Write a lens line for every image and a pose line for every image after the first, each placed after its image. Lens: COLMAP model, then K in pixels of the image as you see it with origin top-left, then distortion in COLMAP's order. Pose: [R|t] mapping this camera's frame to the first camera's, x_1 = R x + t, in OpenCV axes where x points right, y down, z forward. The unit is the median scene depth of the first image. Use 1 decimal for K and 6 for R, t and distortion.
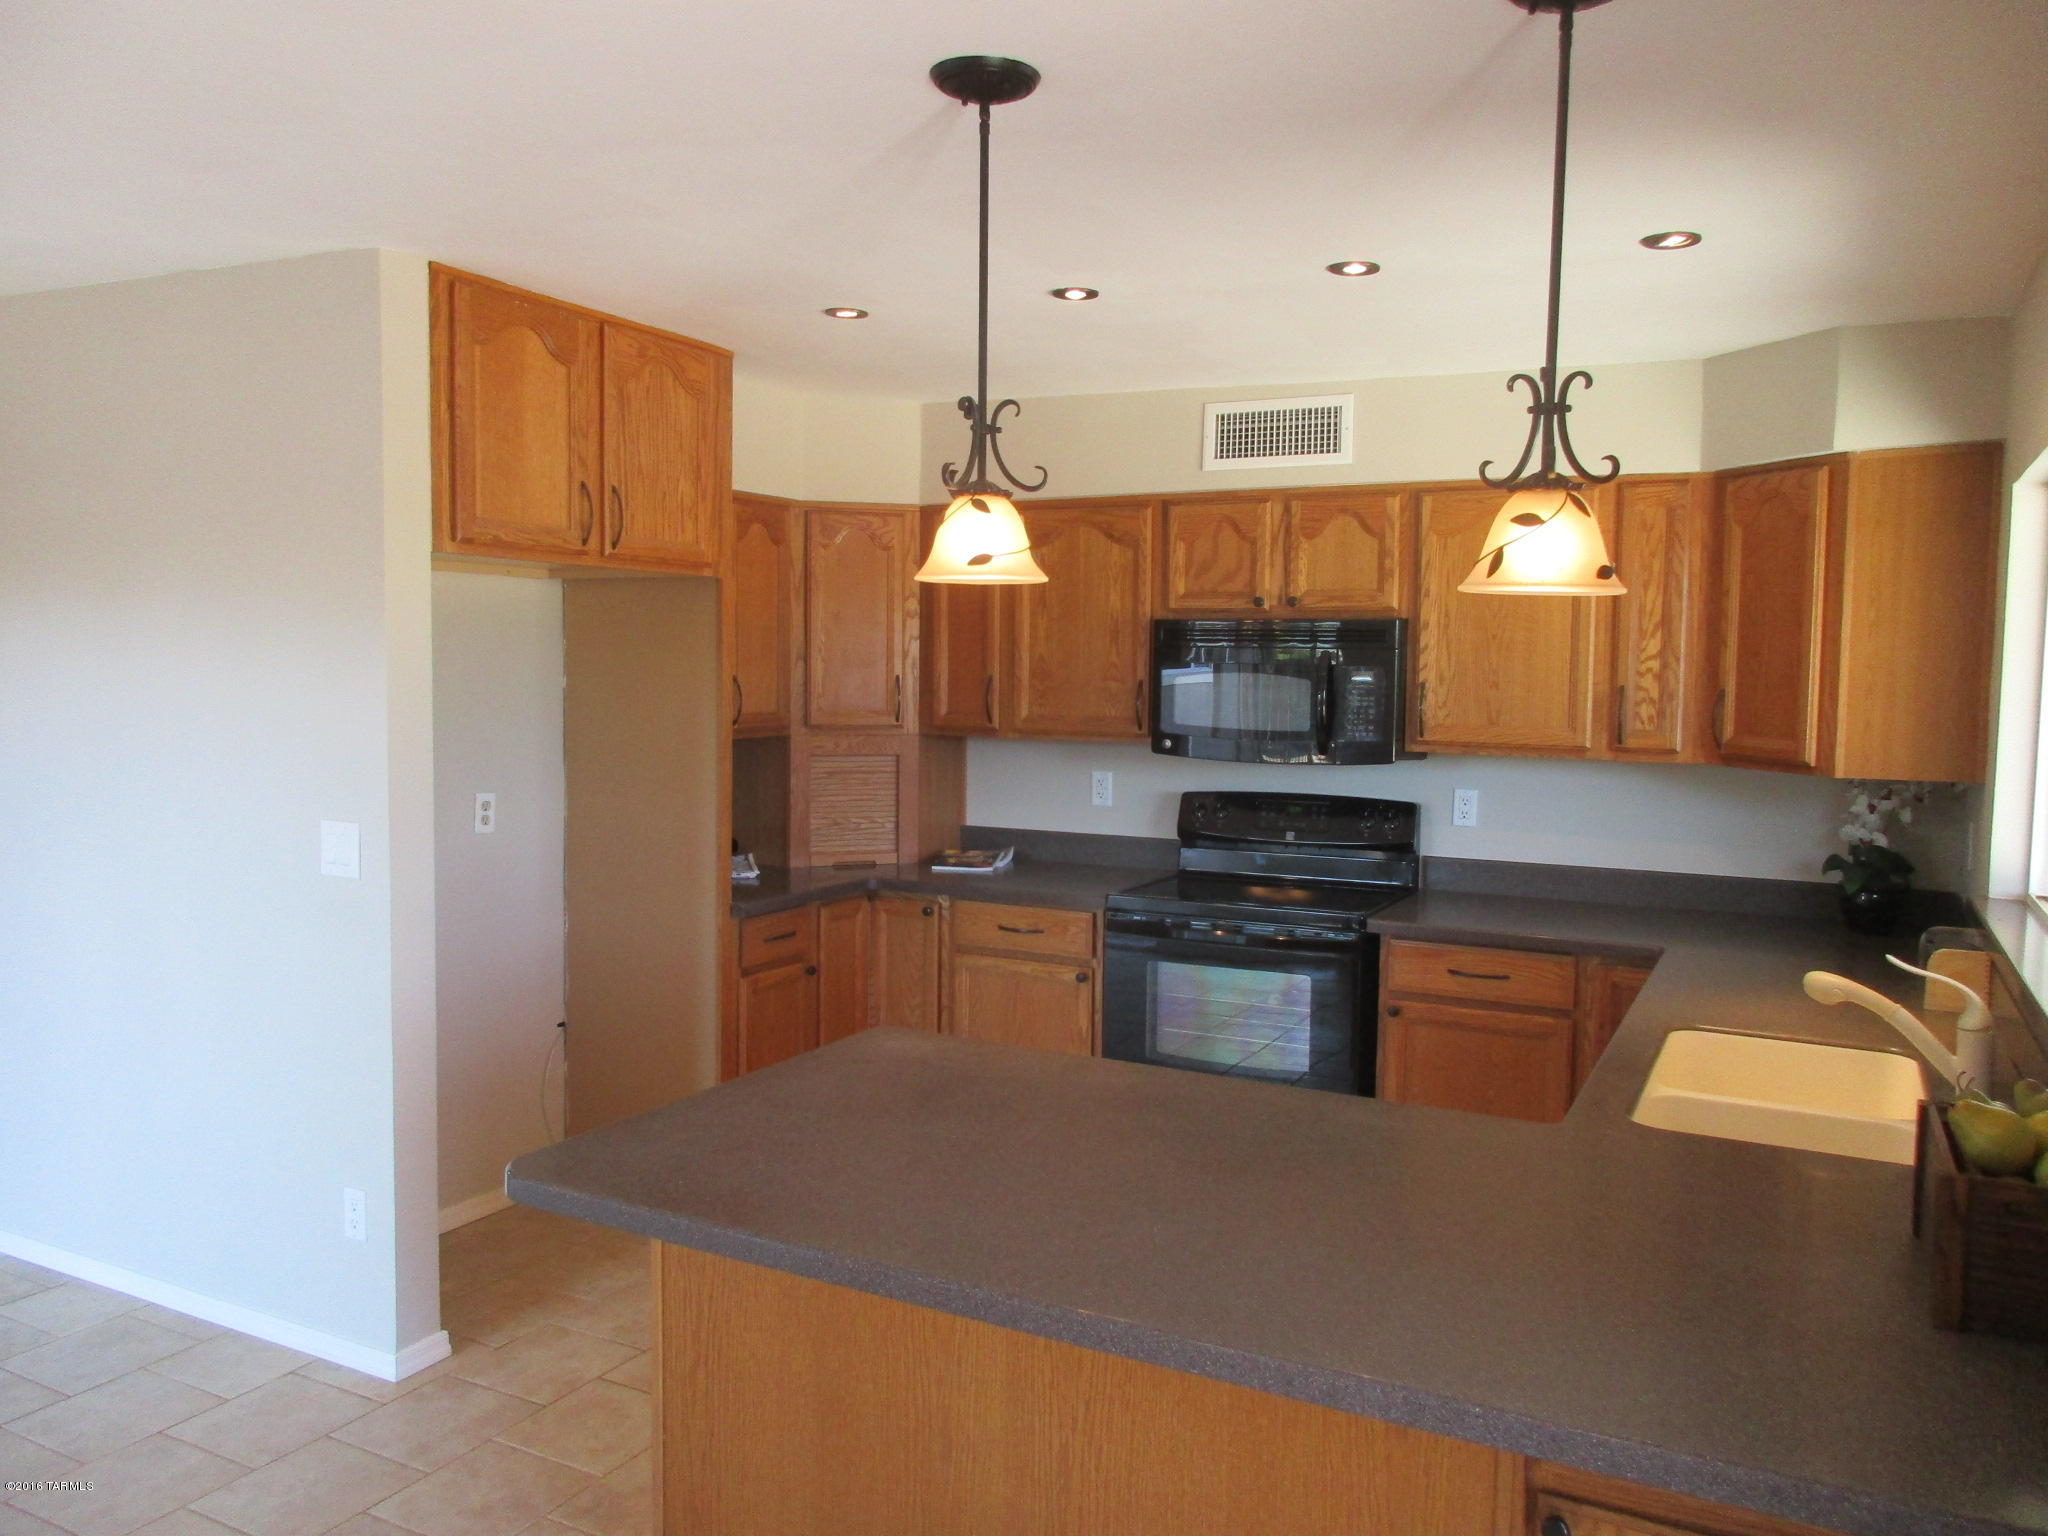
lens RADIAL K [[1531.7, 0, 1030.7], [0, 1531.7, 769.0], [0, 0, 1]] dist [-0.003566, 0.004301]
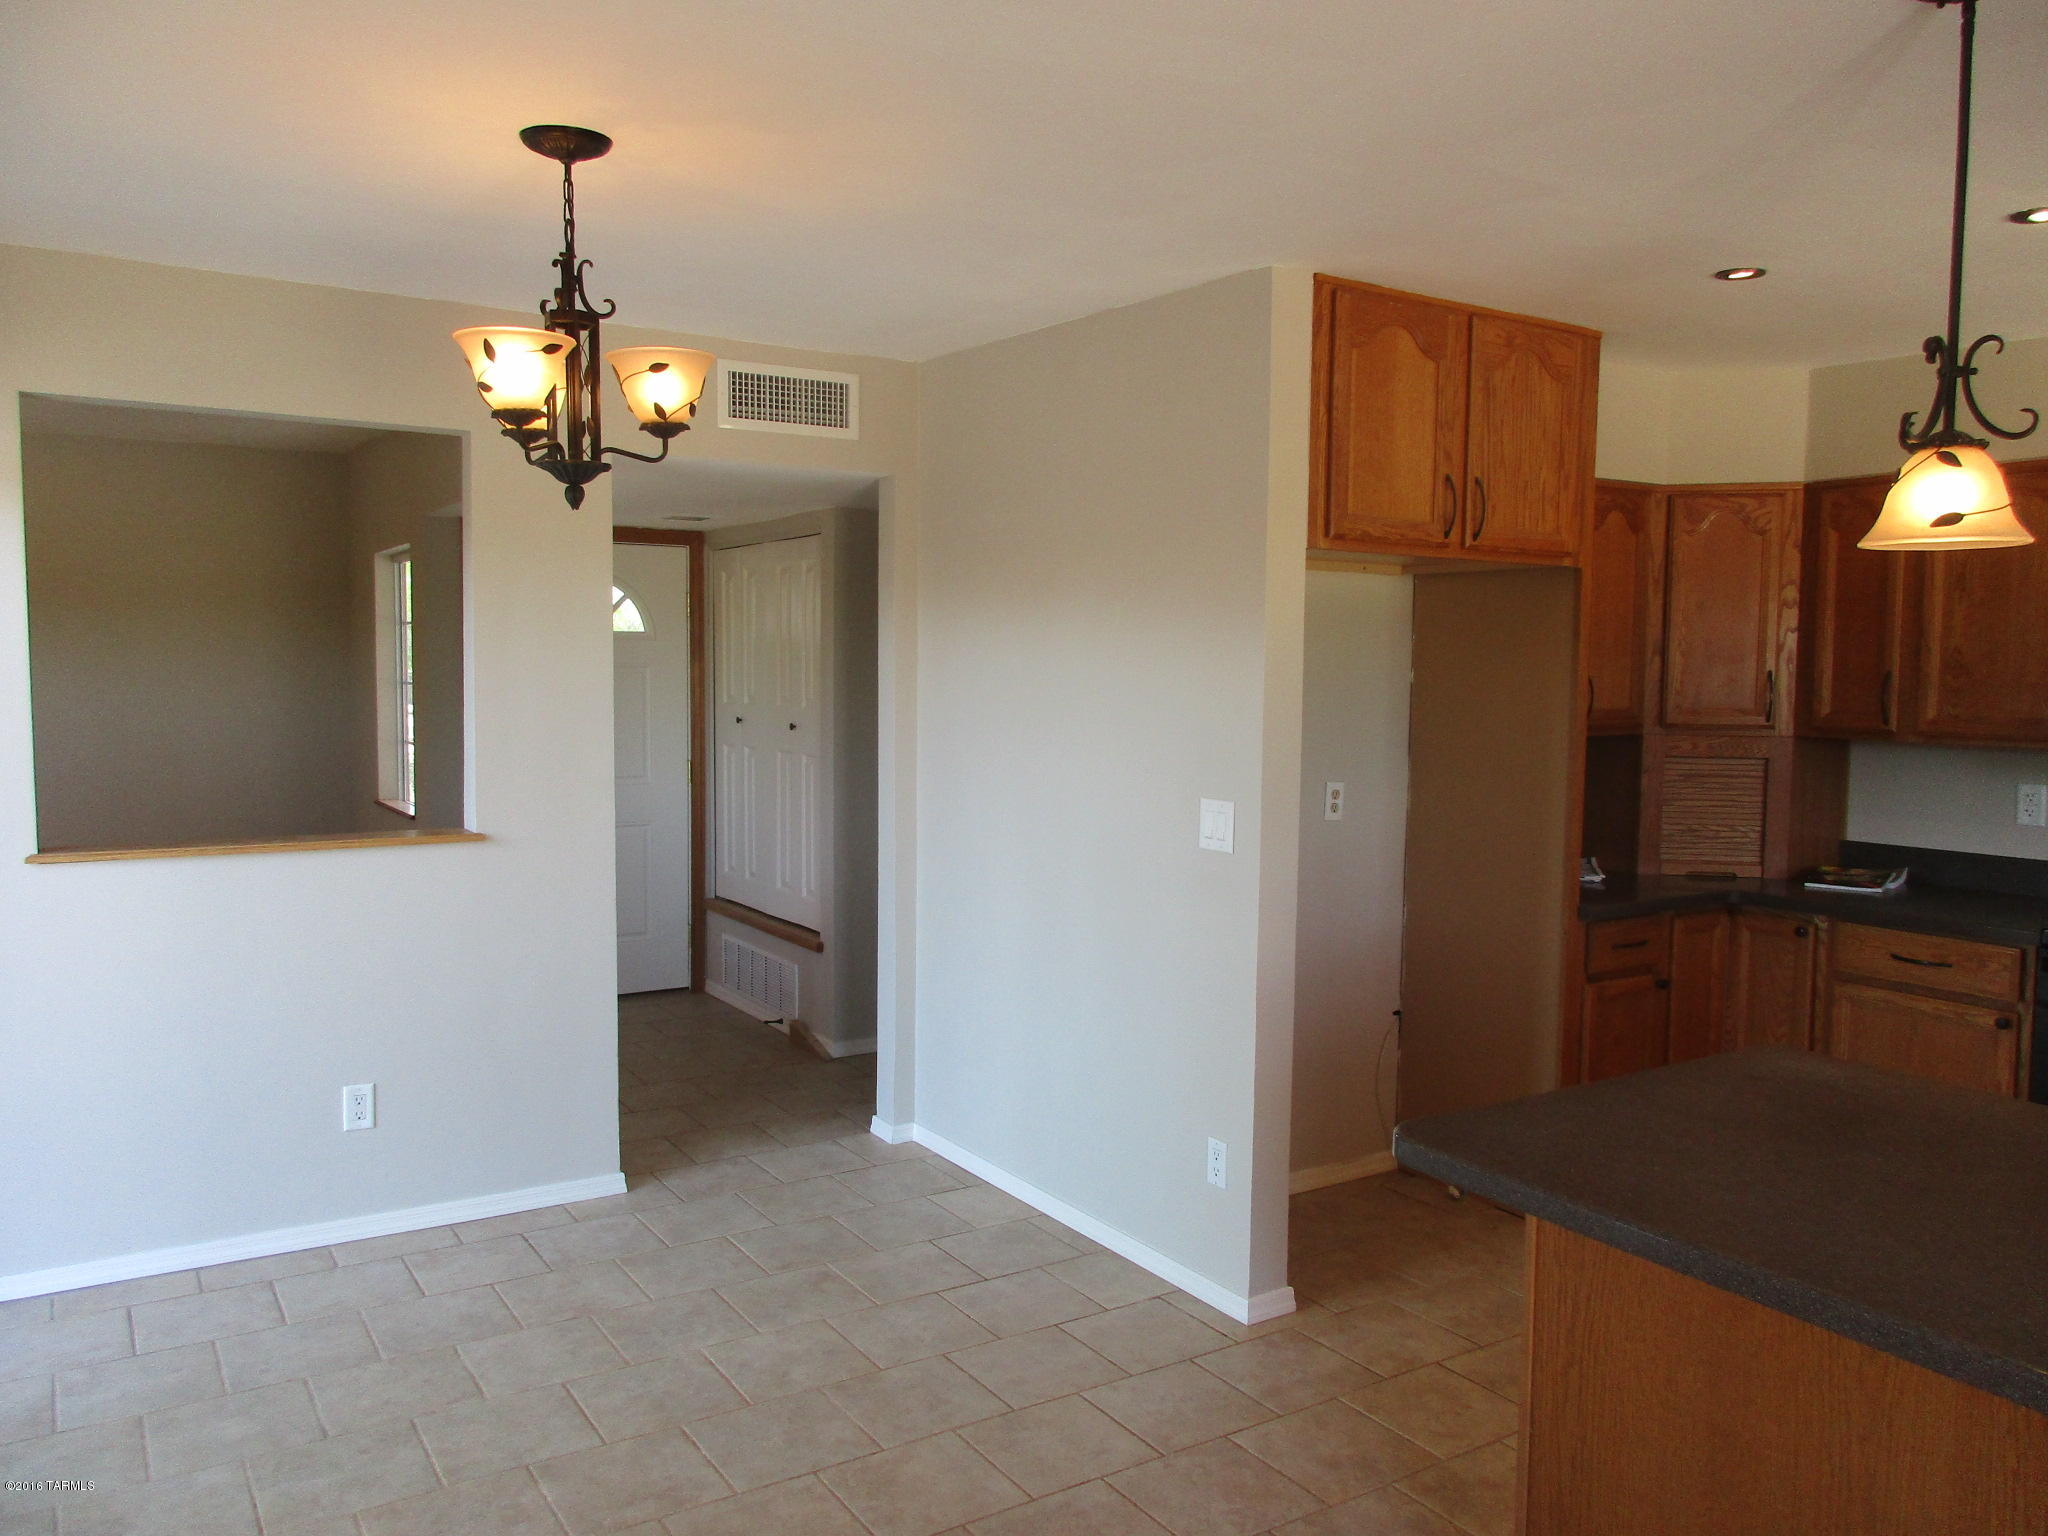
lens RADIAL K [[1531.7, 0, 1026.8], [0, 1531.7, 774.5], [0, 0, 1]] dist [-0.003566, 0.004301]
pose [[0.872358, 0.031976, -0.487821, -0.031180], [-0.033317, 0.999427, 0.005933, 0.011272], [0.487731, 0.011077, 0.872923, -0.011611]]
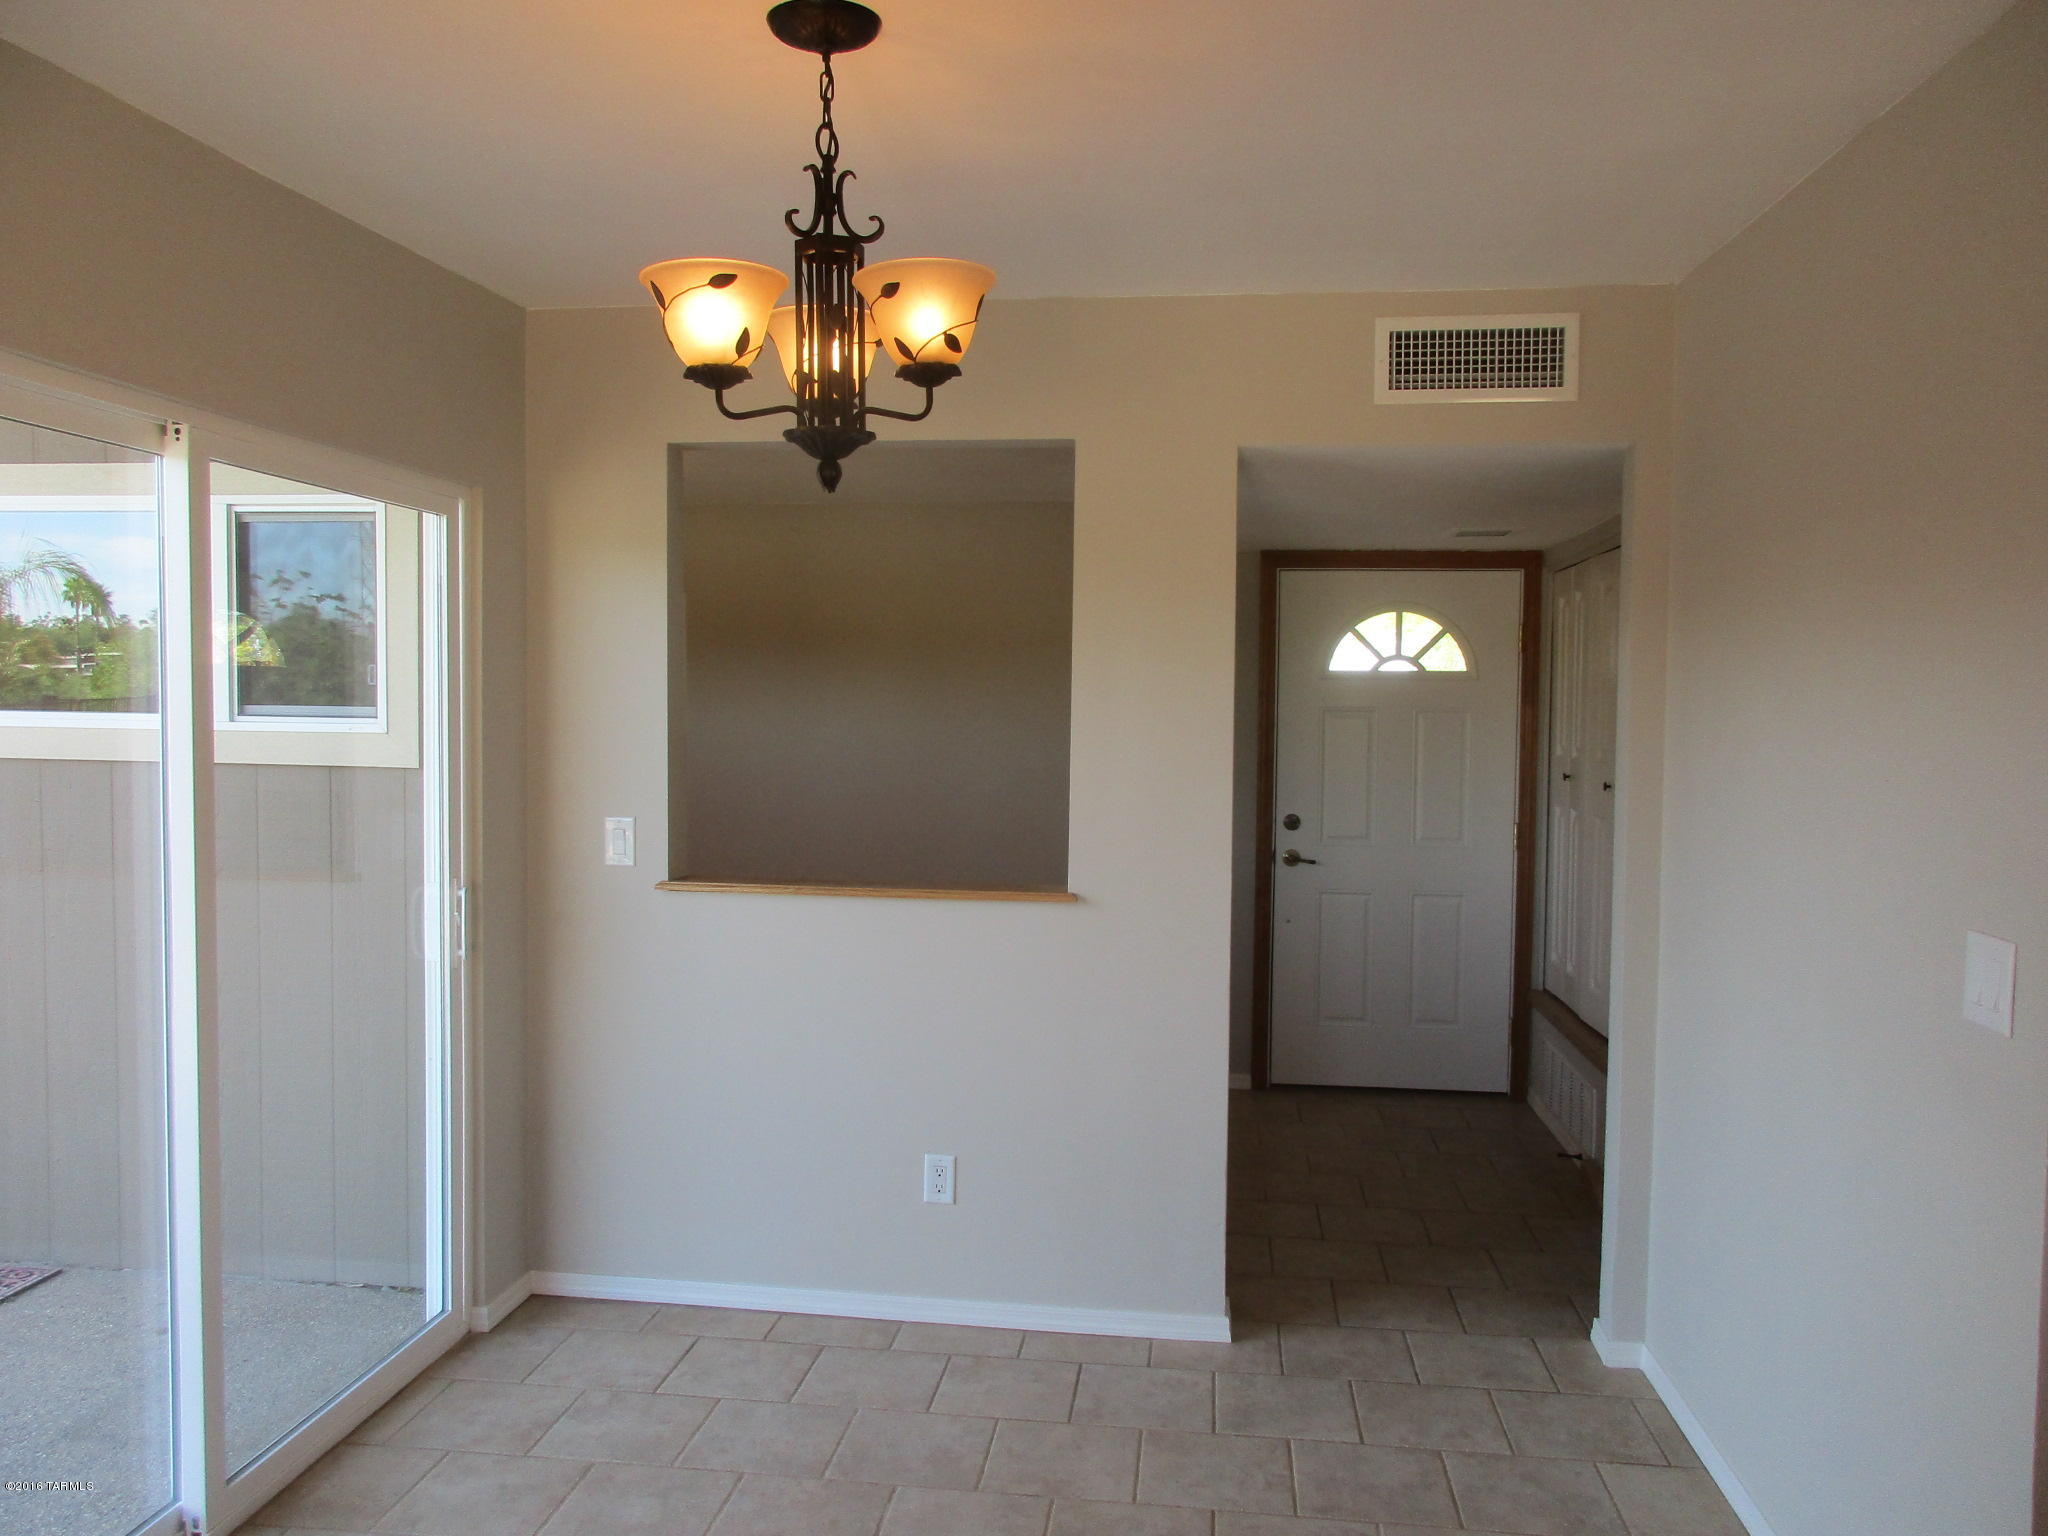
lens RADIAL K [[1531.7, 0, 1026.6], [0, 1531.7, 774.6], [0, 0, 1]] dist [-0.003566, 0.004301]
pose [[0.356618, 0.034679, -0.933607, -0.019032], [-0.072950, 0.997293, 0.009179, -0.006242], [0.931398, 0.064833, 0.358182, 0.333023]]
